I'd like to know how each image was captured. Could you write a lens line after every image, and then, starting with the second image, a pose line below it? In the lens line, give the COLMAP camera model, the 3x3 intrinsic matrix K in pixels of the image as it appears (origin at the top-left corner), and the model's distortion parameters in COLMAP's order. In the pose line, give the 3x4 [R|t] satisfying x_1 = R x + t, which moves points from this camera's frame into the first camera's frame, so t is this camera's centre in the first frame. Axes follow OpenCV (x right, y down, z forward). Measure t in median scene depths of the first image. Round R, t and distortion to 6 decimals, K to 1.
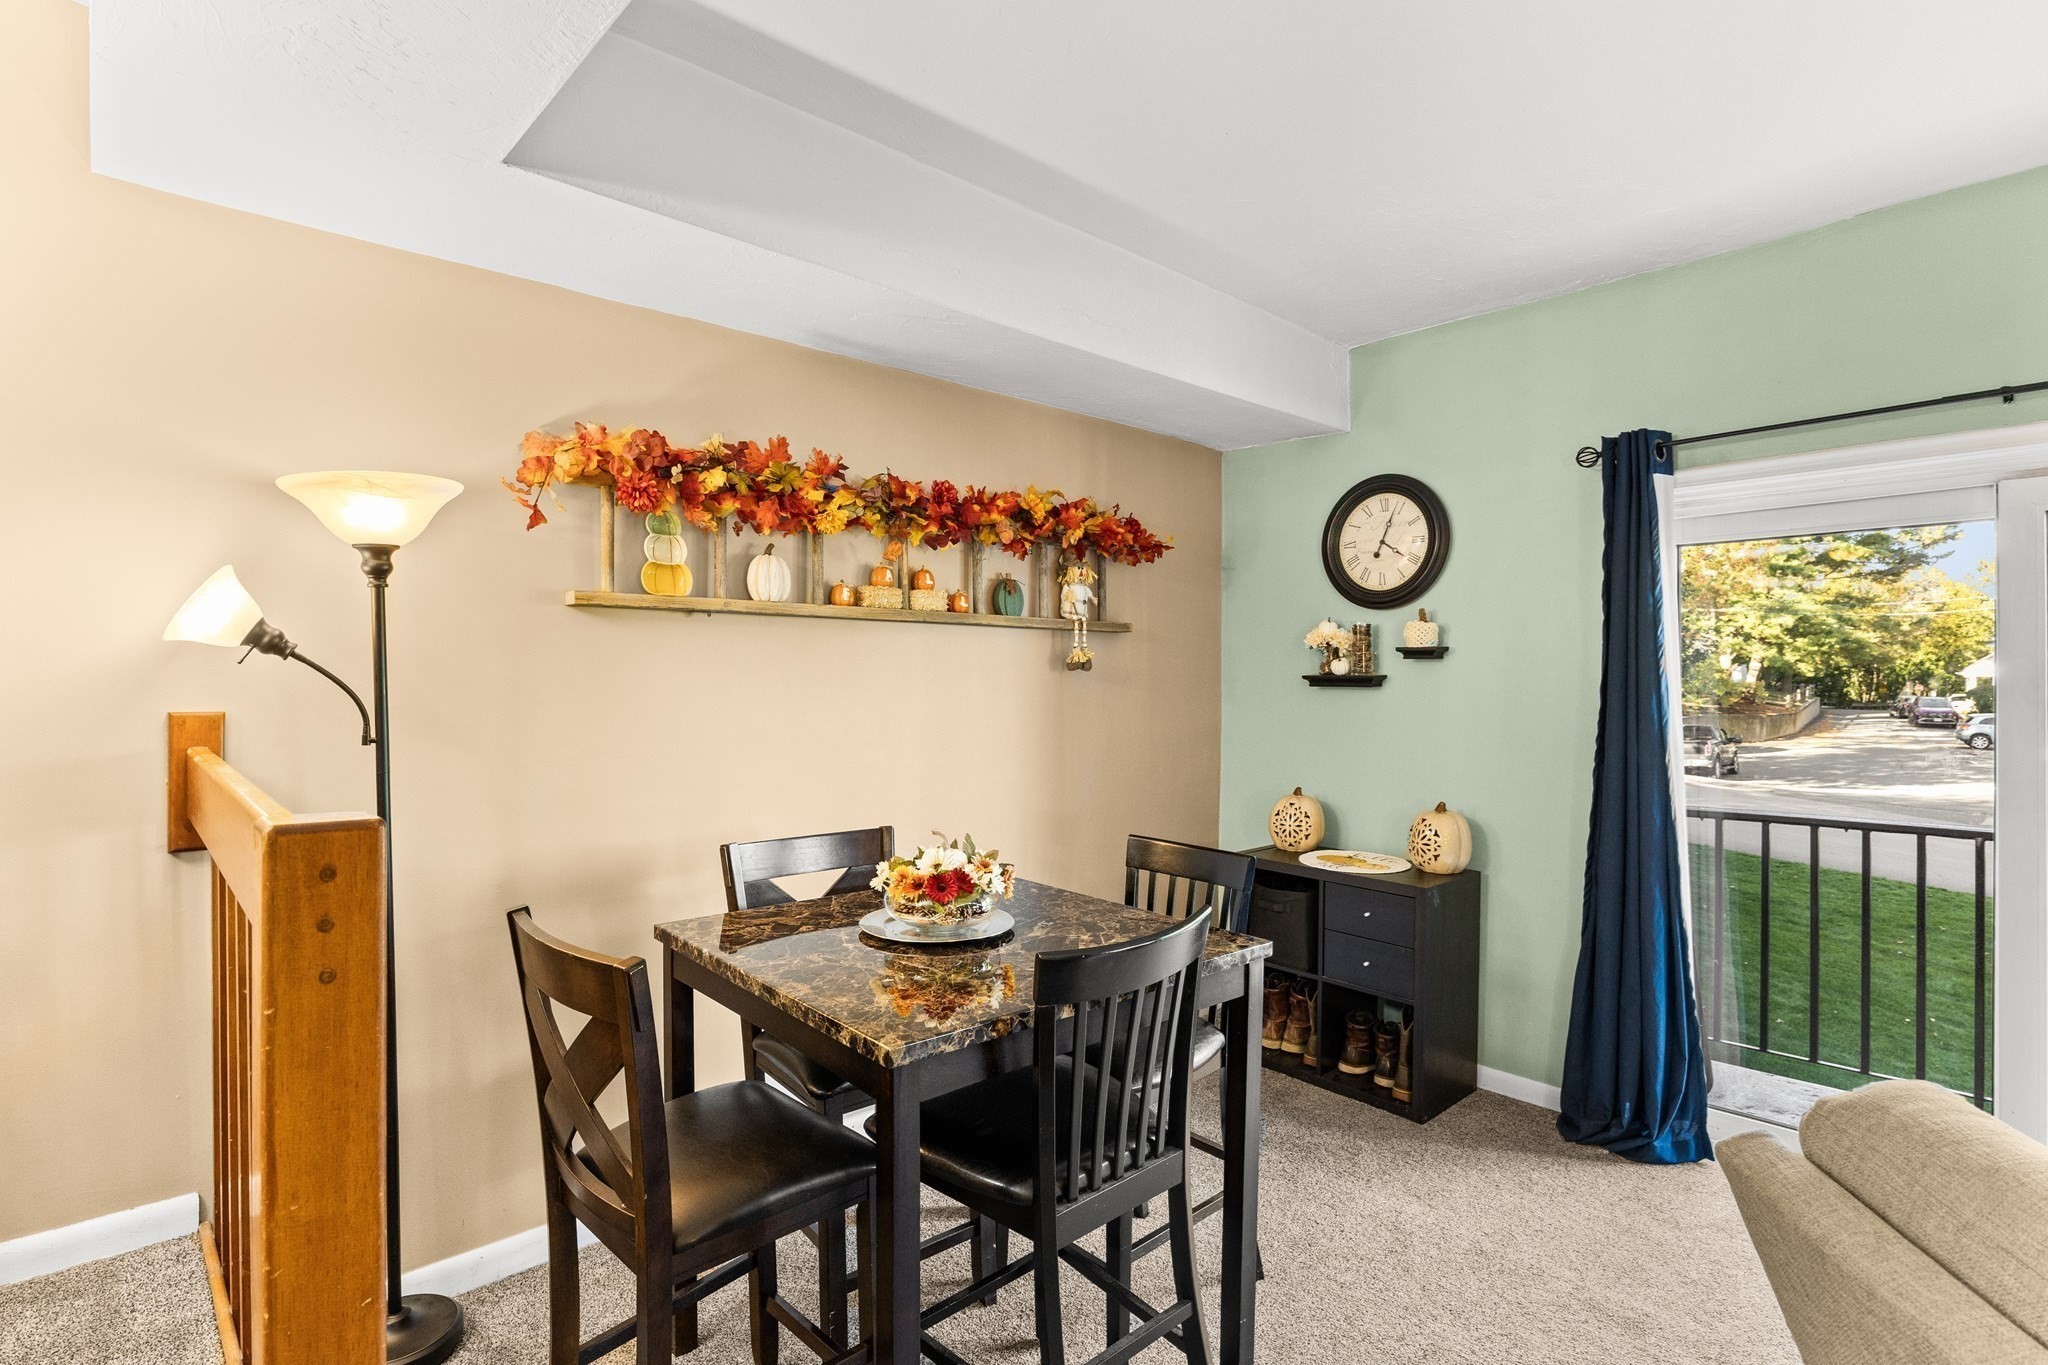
lens RADIAL K [[1016.3, 0, 1026.8], [0, 1016.3, 687.8], [0, 0, 1]] dist [0.000276, -0.000064]
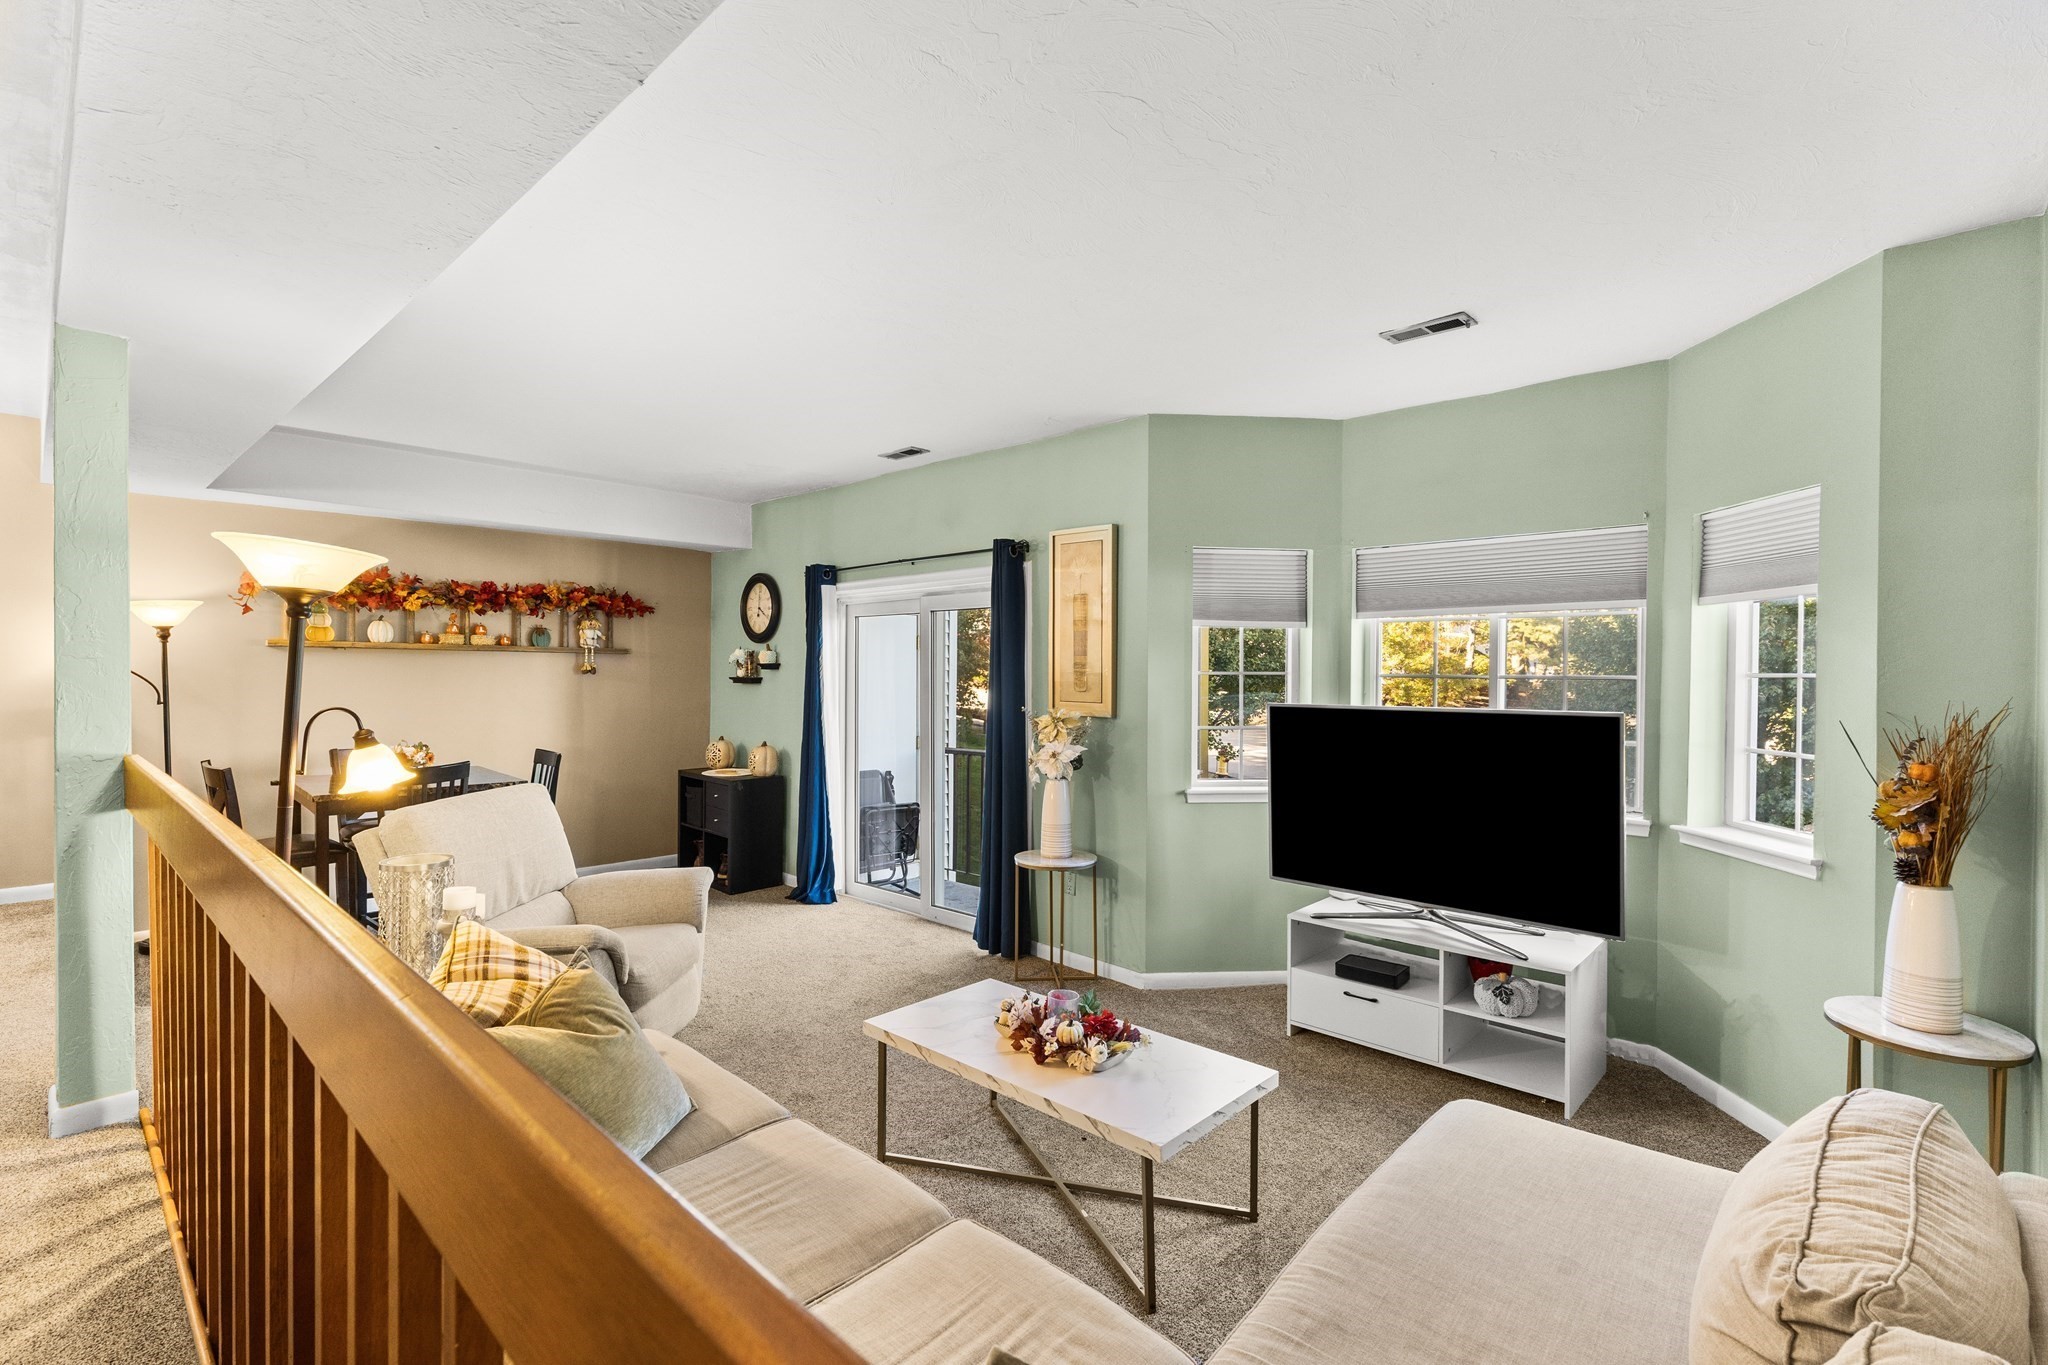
lens RADIAL K [[946.8, 0, 1020.7], [0, 946.8, 678.4], [0, 0, 1]] dist [0.009304, -0.000977]
pose [[0.998170, 0.006077, 0.060166, 0.896043], [-0.005923, 0.999979, -0.002732, -0.010432], [-0.060182, 0.002370, 0.998185, -0.995611]]
